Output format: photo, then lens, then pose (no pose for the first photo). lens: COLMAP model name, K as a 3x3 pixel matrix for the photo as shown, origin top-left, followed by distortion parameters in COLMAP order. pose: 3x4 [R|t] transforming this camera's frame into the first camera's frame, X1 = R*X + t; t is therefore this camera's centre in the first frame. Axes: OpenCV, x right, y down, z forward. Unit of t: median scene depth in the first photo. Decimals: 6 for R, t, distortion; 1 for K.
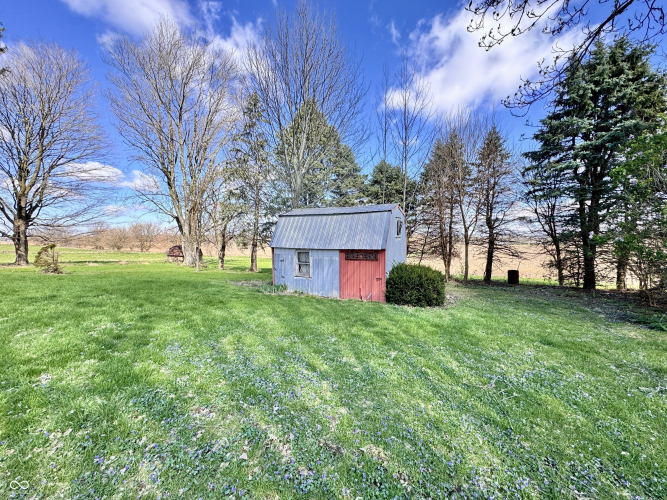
lens RADIAL K [[266.4, 0, 332.6], [0, 266.4, 247.4], [0, 0, 1]] dist [0.002163, 0.000542]
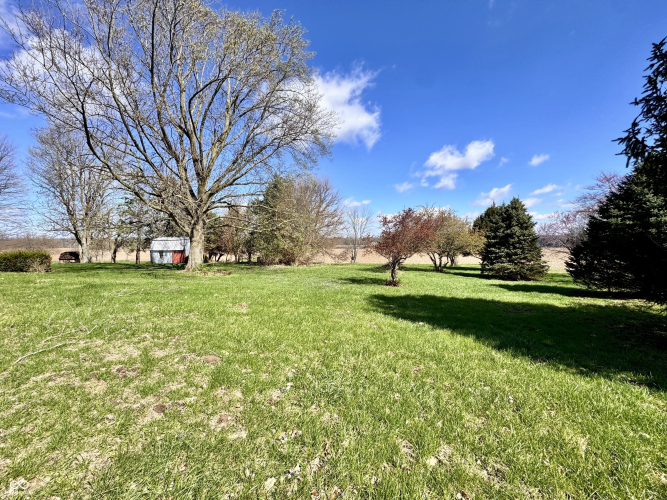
lens RADIAL K [[266.4, 0, 335.2], [0, 266.4, 250.8], [0, 0, 1]] dist [0.002163, 0.000542]
pose [[0.938334, -0.016133, 0.345354, 0.344003], [0.017555, 0.999845, -0.000989, 0.023422], [-0.345284, 0.006991, 0.938472, -1.194716]]
